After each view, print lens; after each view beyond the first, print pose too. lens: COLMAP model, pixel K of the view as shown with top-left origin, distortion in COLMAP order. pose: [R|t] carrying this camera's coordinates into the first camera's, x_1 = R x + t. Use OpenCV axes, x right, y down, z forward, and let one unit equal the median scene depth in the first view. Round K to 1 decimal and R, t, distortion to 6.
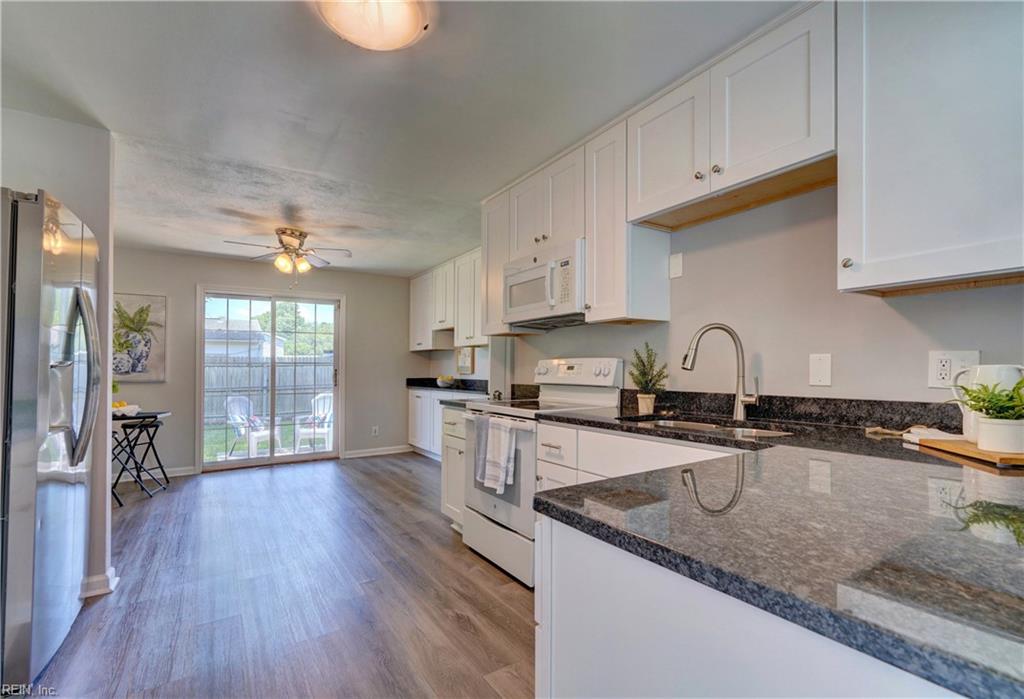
lens RADIAL K [[476.0, 0, 506.0], [0, 476.0, 356.0], [0, 0, 1]] dist [-0.002901, 0.000603]
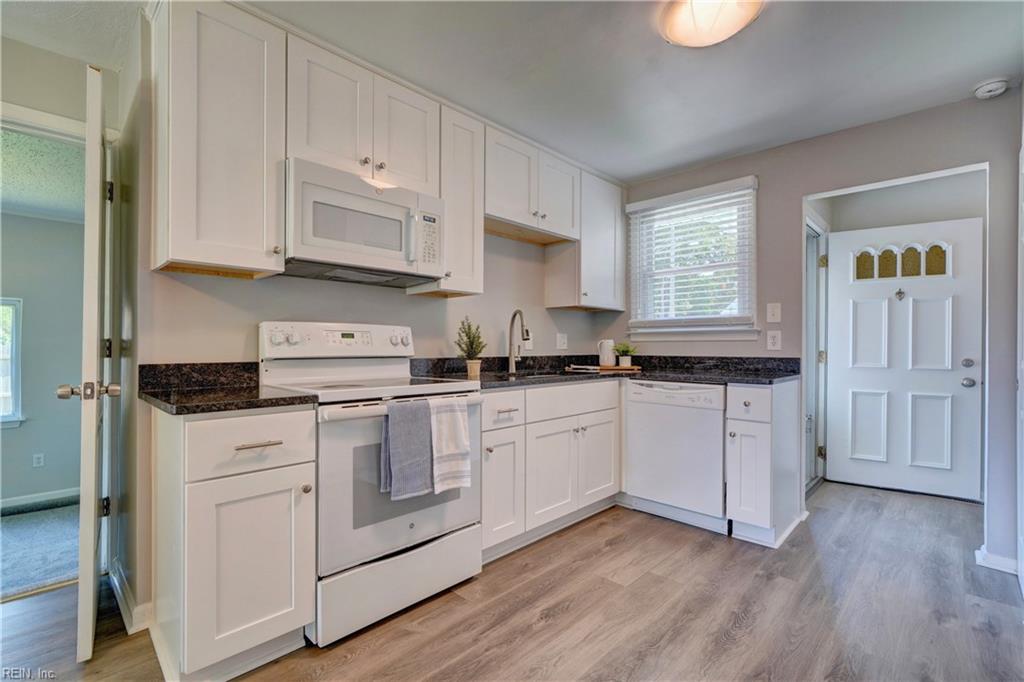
lens RADIAL K [[459.3, 0, 514.7], [0, 459.3, 343.1], [0, 0, 1]] dist [-0.006551, 0.001396]
pose [[-0.240128, 0.014286, 0.970636, -0.716077], [-0.024149, 0.999494, -0.020685, 0.050426], [-0.970441, -0.028407, -0.239662, 0.998823]]
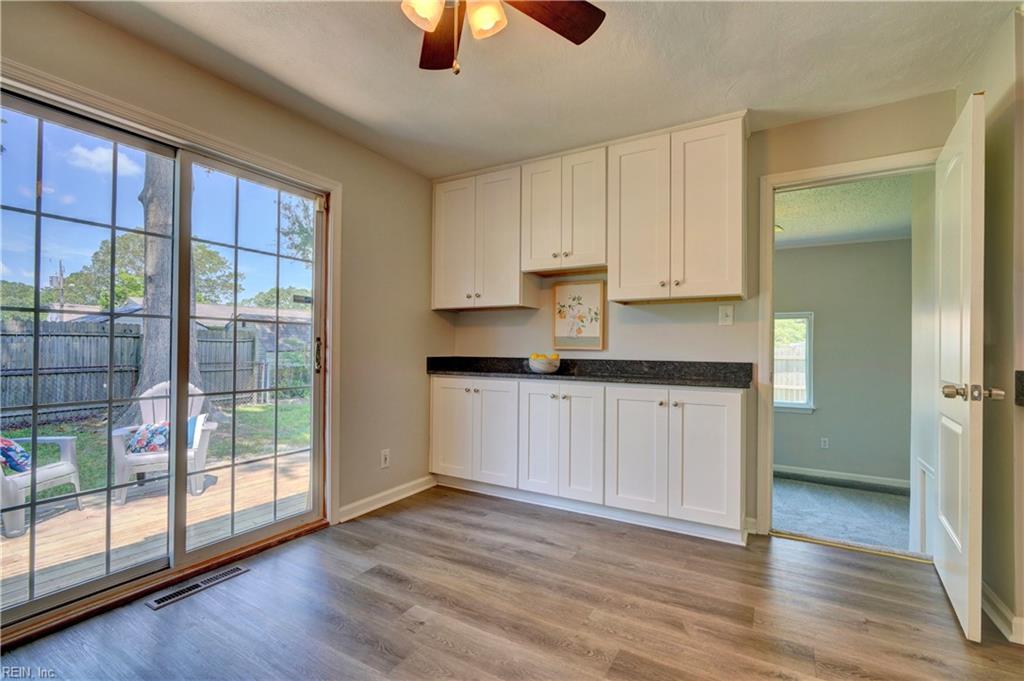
lens RADIAL K [[459.3, 0, 511.4], [0, 459.3, 344.3], [0, 0, 1]] dist [-0.006551, 0.001396]
pose [[0.888719, 0.016034, 0.458171, -0.869166], [-0.024215, 0.999635, 0.011988, 0.053132], [-0.457812, -0.021749, 0.888783, 1.112641]]
